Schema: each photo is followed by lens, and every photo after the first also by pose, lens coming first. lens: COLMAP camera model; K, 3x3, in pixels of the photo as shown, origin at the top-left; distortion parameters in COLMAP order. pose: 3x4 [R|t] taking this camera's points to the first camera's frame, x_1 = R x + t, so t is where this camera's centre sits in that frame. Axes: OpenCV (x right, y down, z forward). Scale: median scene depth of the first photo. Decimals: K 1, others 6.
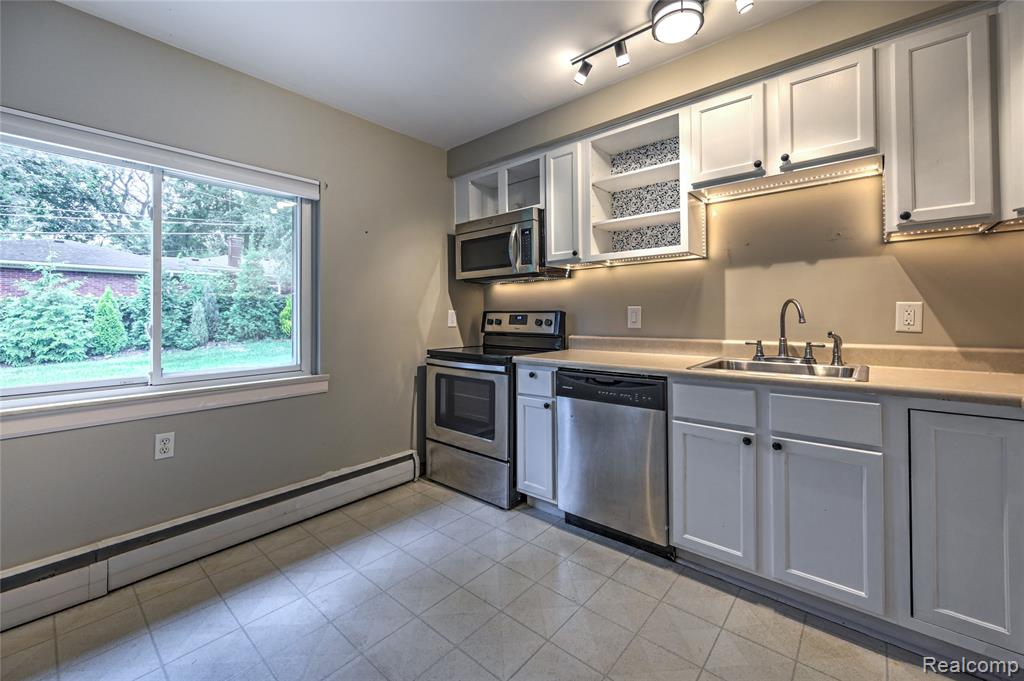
lens RADIAL K [[417.4, 0, 511.3], [0, 417.4, 311.0], [0, 0, 1]] dist [-0.000628, -0.000077]
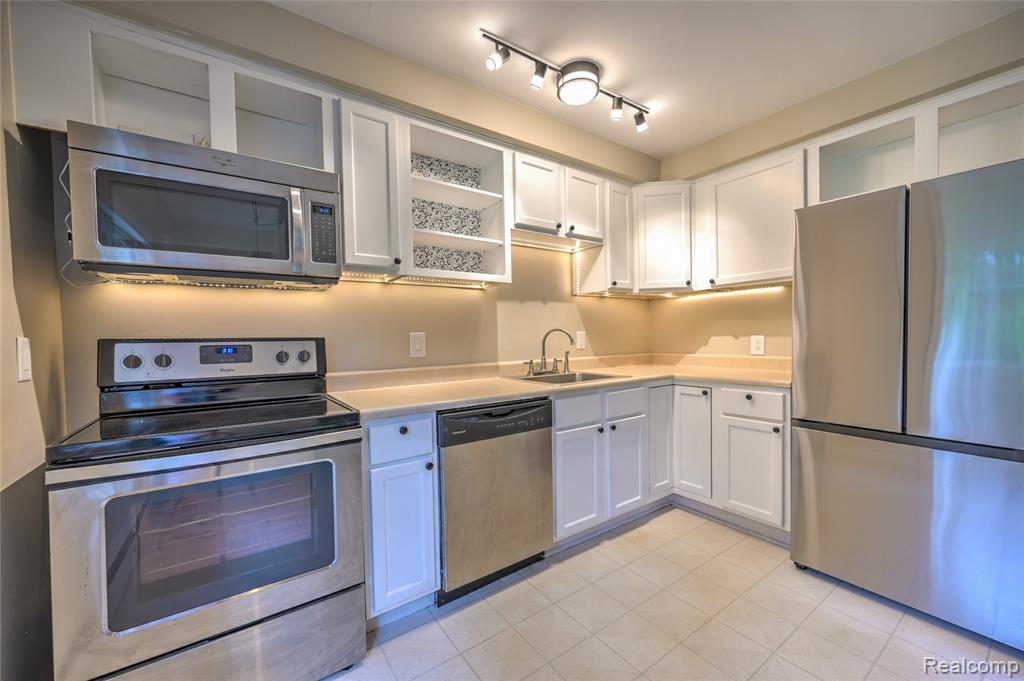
lens RADIAL K [[404.4, 0, 517.6], [0, 404.4, 345.8], [0, 0, 1]] dist [0.000108, 0.000017]
pose [[0.225486, -0.018741, 0.974066, -0.609890], [0.007095, 0.999820, 0.017594, 0.004475], [-0.974221, 0.002944, 0.225578, 0.735733]]
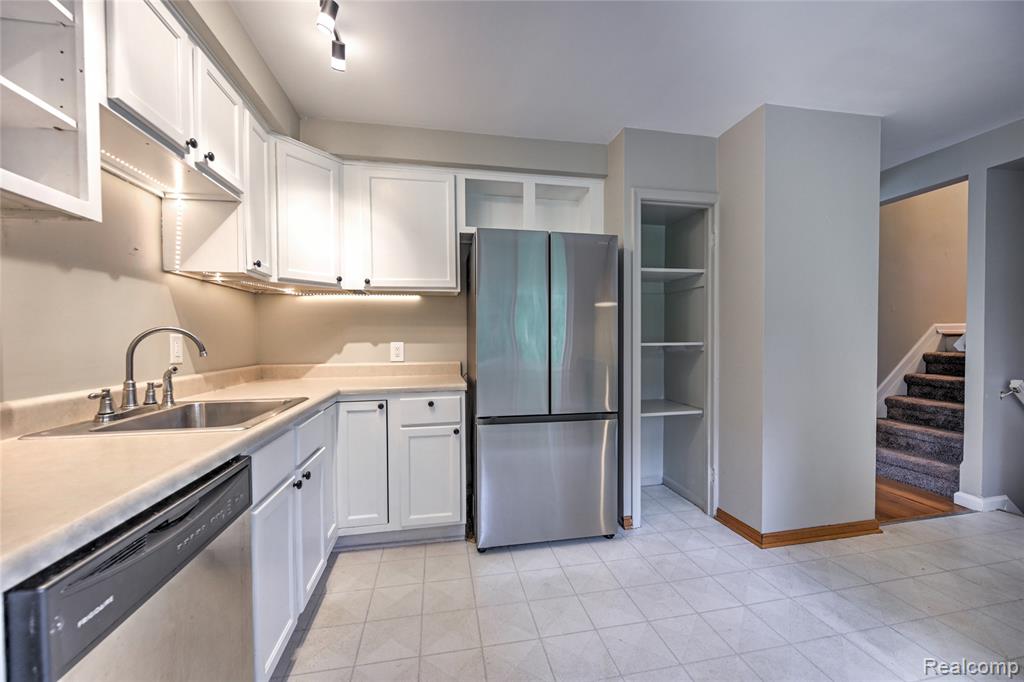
lens RADIAL K [[404.4, 0, 517.6], [0, 404.4, 346.3], [0, 0, 1]] dist [0.000108, 0.000017]
pose [[-0.793305, 0.001819, 0.608822, -0.265209], [0.008227, 0.999936, 0.007732, 0.006285], [-0.608769, 0.011142, -0.793269, 1.070054]]
